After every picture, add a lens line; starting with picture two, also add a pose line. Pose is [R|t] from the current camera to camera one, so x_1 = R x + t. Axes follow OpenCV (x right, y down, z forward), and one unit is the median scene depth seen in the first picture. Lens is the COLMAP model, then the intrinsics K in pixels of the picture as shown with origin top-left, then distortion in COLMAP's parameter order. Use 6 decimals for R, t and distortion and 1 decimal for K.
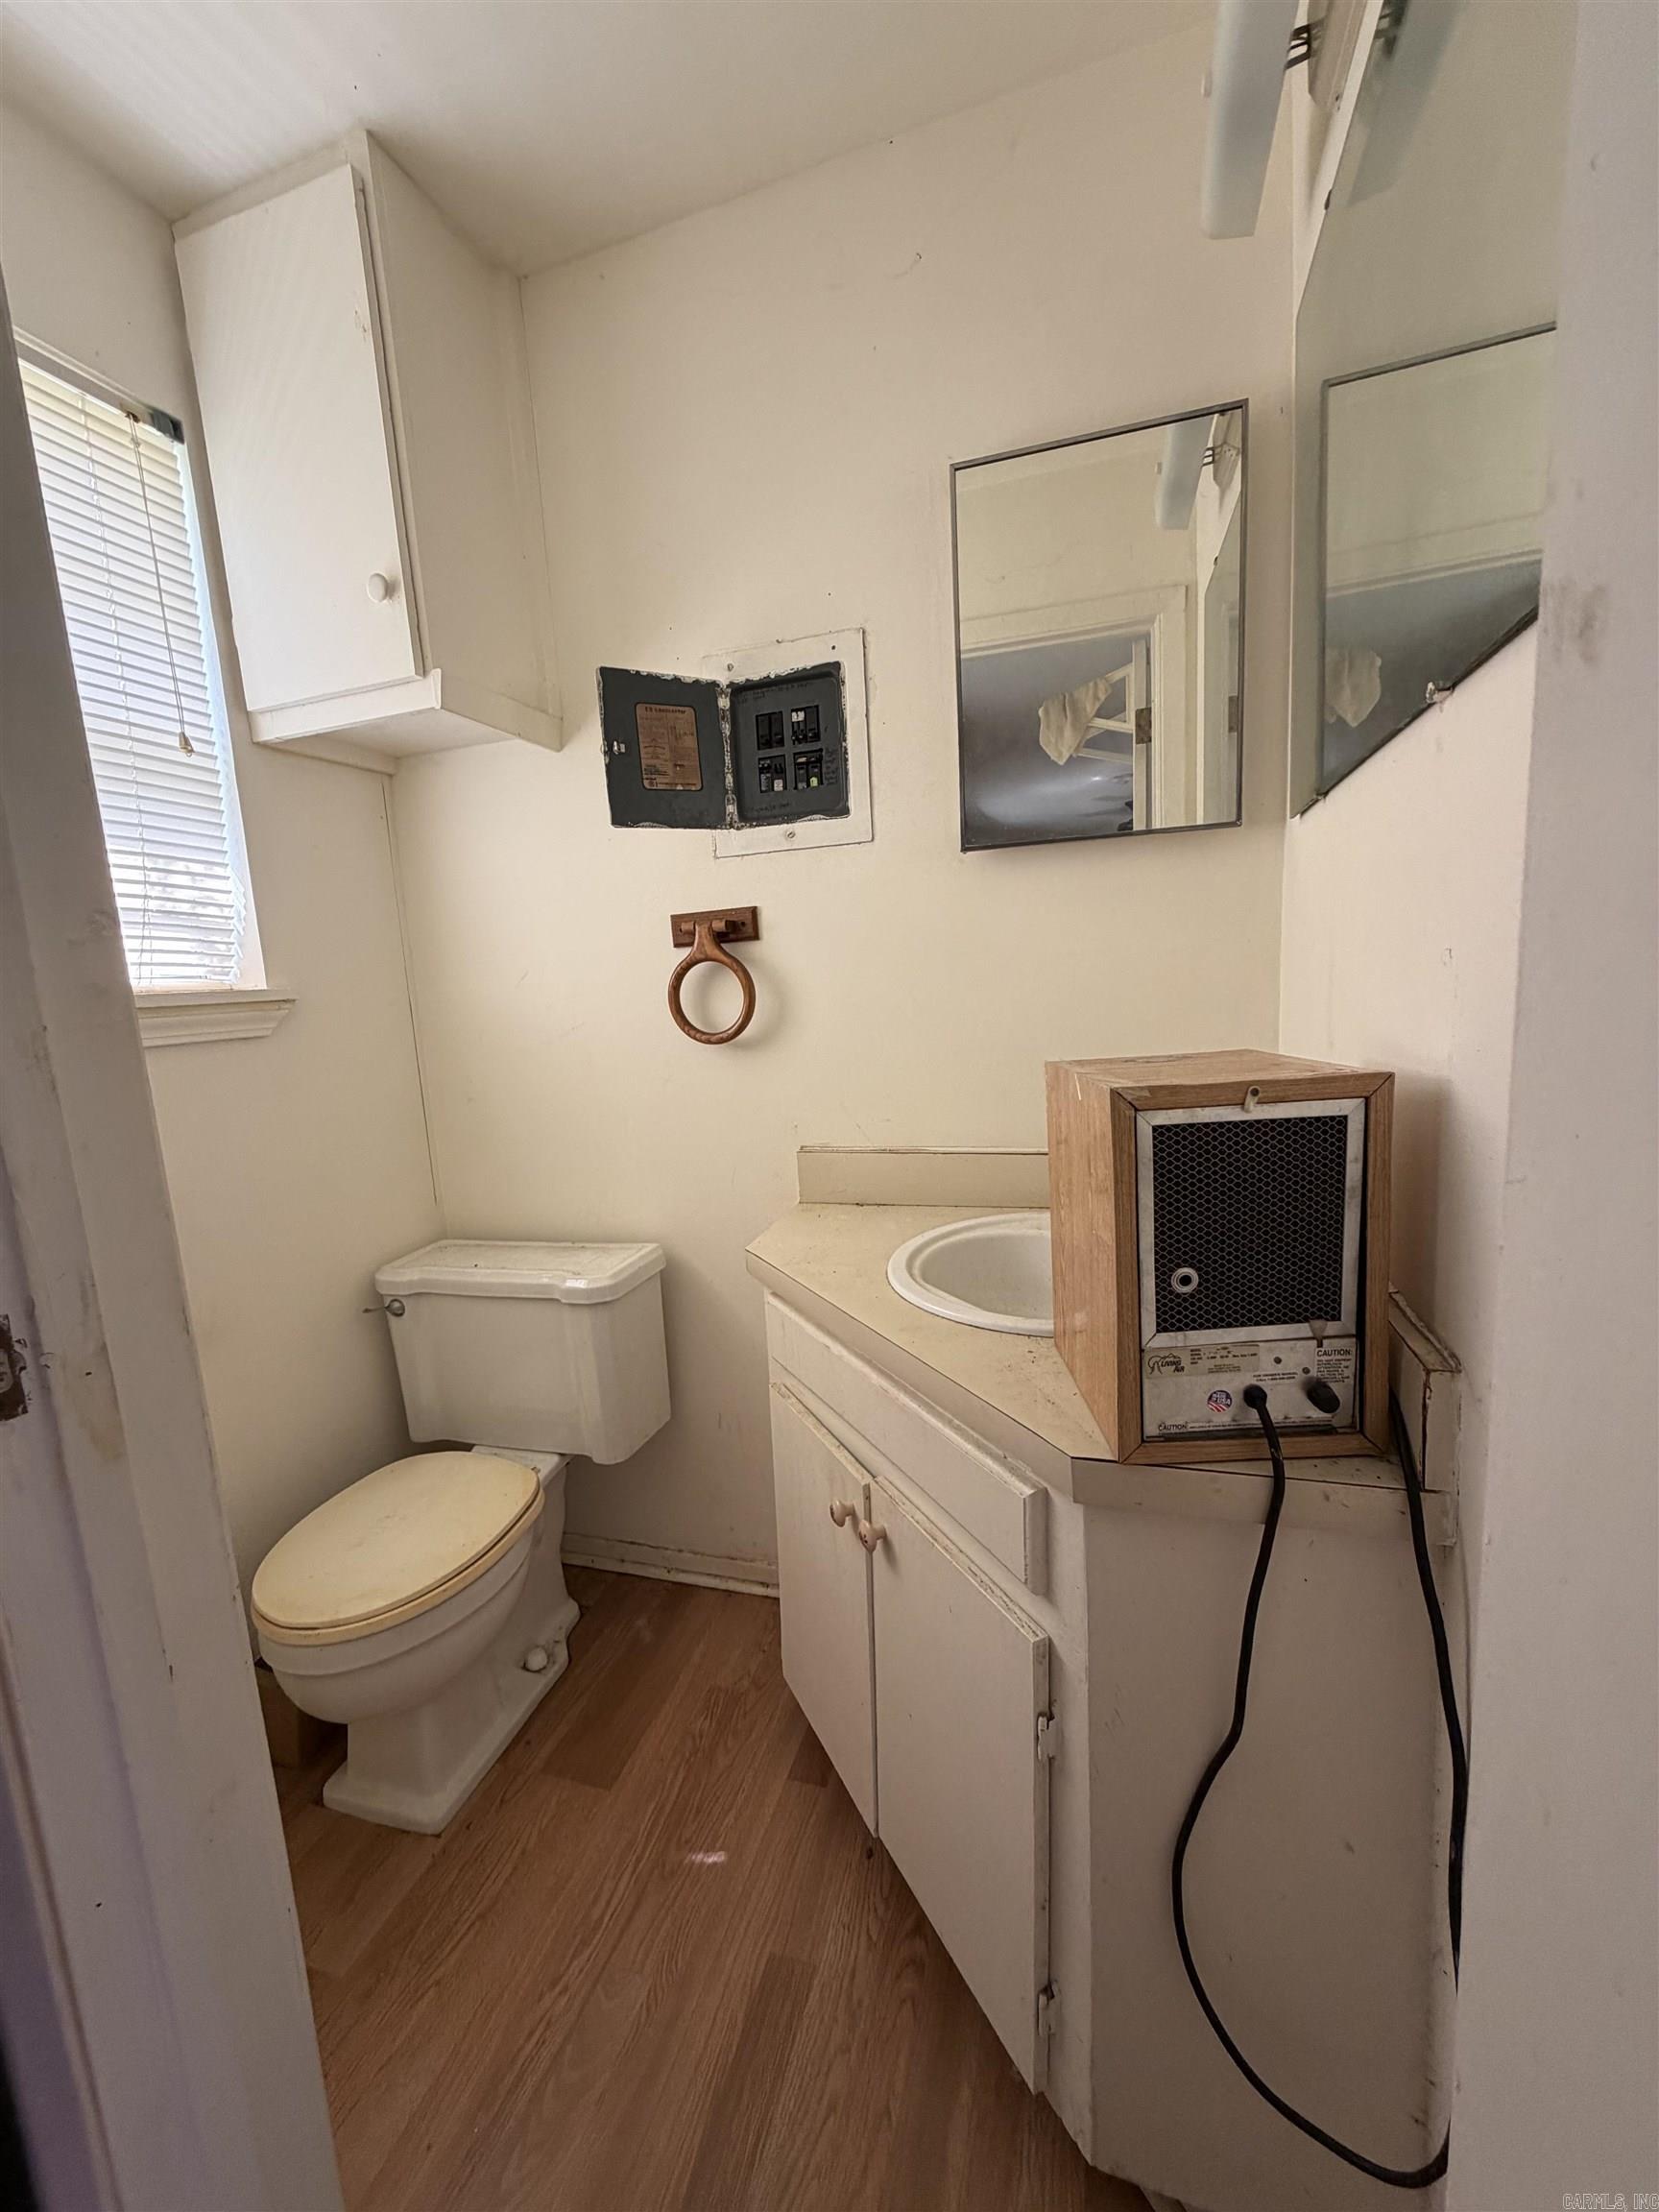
lens RADIAL K [[880.5, 0, 830.6], [0, 880.5, 1106.0], [0, 0, 1]] dist [0.001594, -0.000205]
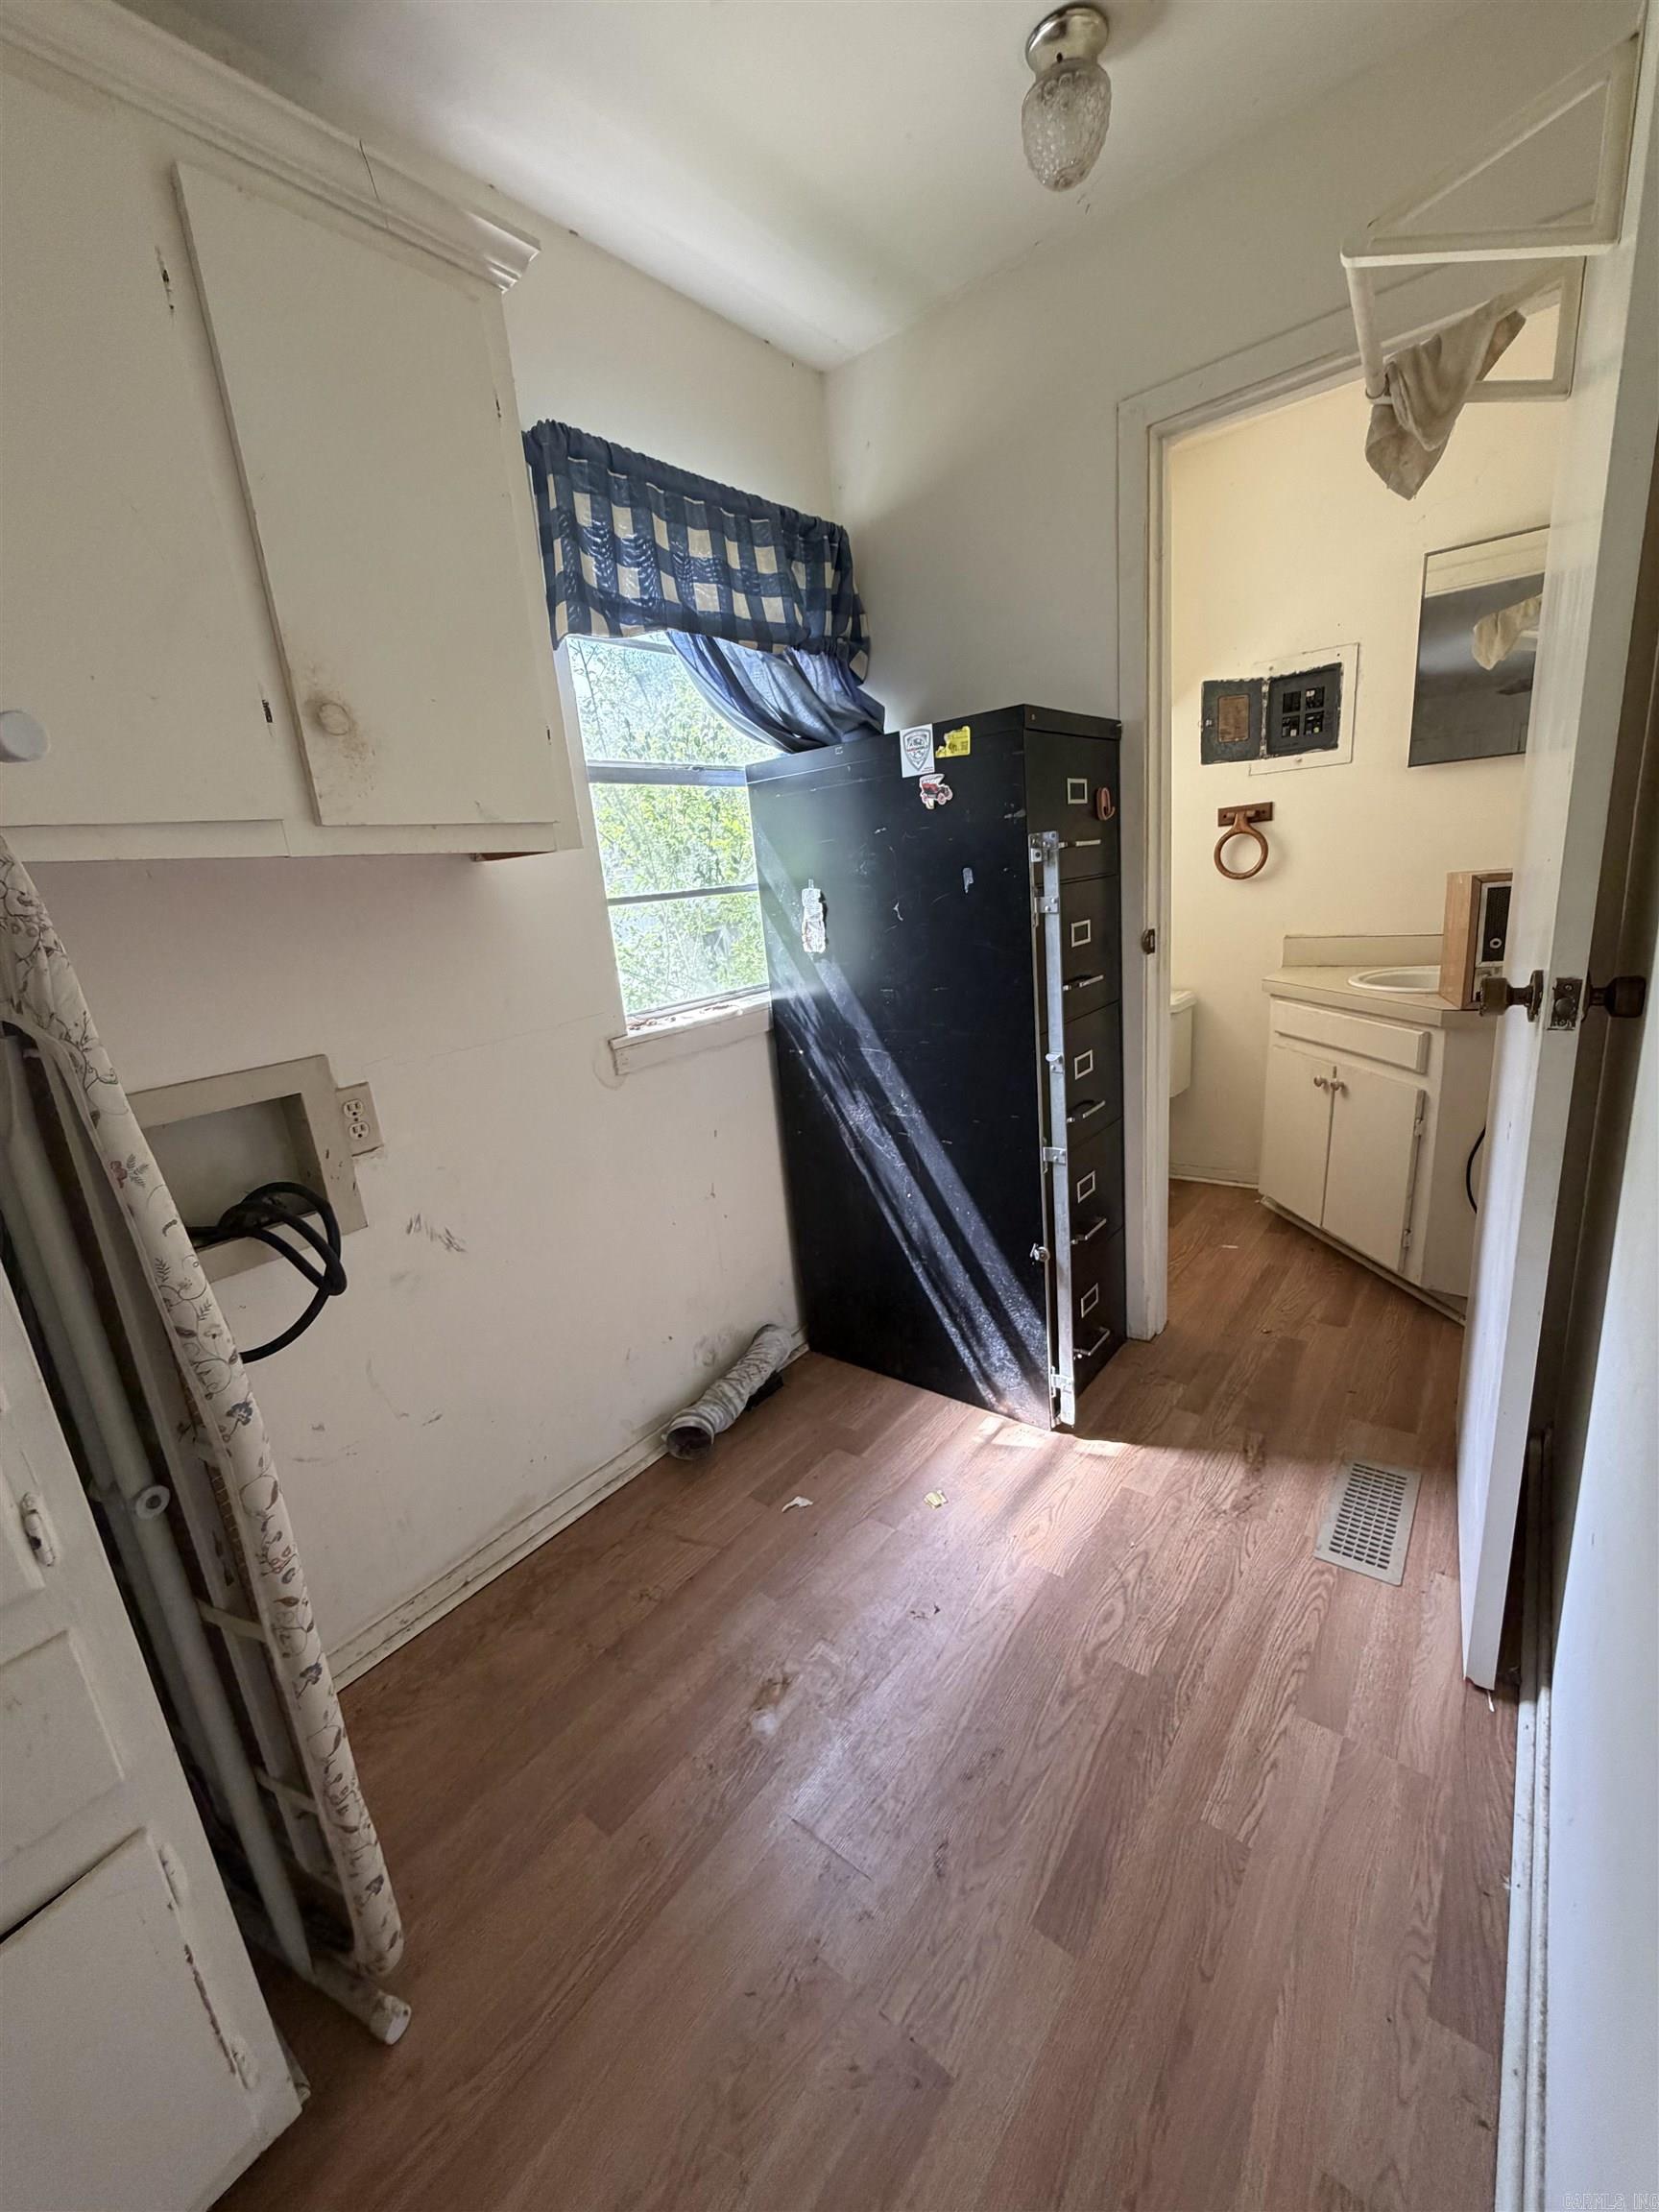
lens RADIAL K [[880.5, 0, 831.5], [0, 880.5, 1106.9], [0, 0, 1]] dist [0.001594, -0.000205]
pose [[0.934394, 0.064835, -0.350293, -0.272303], [-0.014801, 0.989516, 0.143666, 0.161907], [0.355935, -0.129056, 0.925557, -1.173154]]
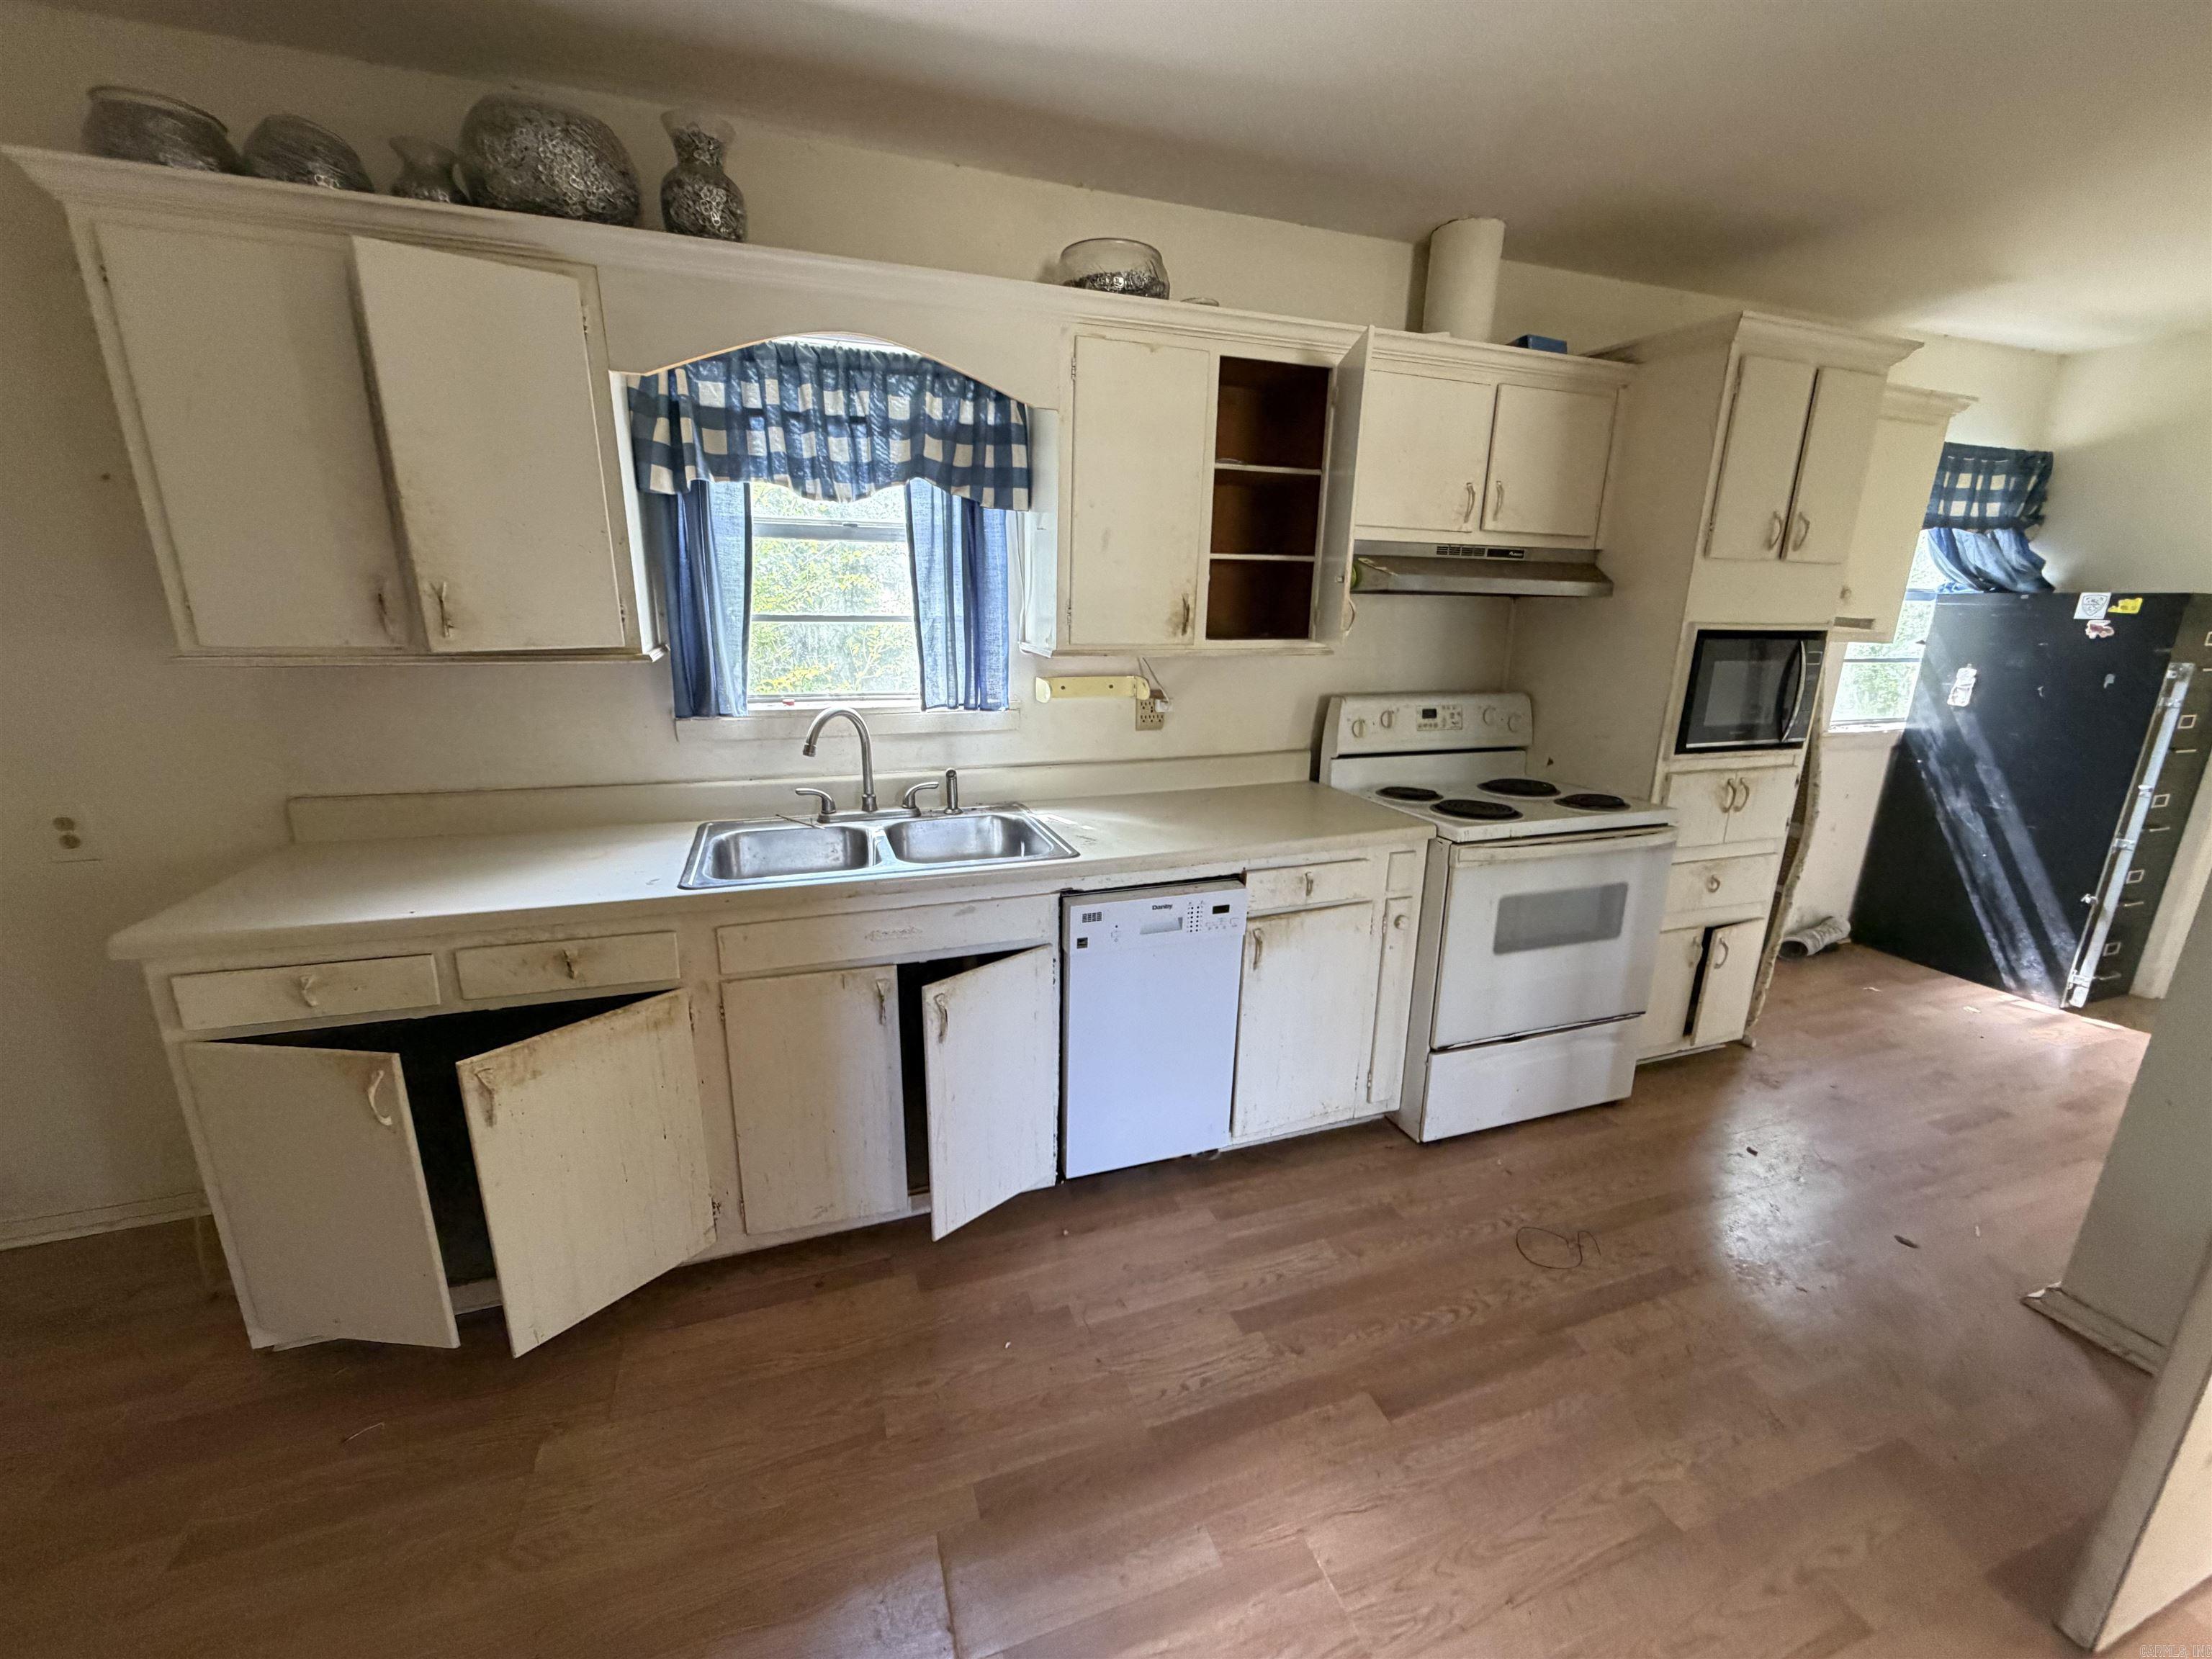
lens RADIAL K [[880.5, 0, 1102.5], [0, 880.5, 833.8], [0, 0, 1]] dist [0.001594, -0.000205]
pose [[0.602671, 0.272923, -0.749867, -0.335595], [-0.164637, 0.962004, 0.217813, 0.475050], [0.780821, -0.007814, 0.624706, -5.228630]]
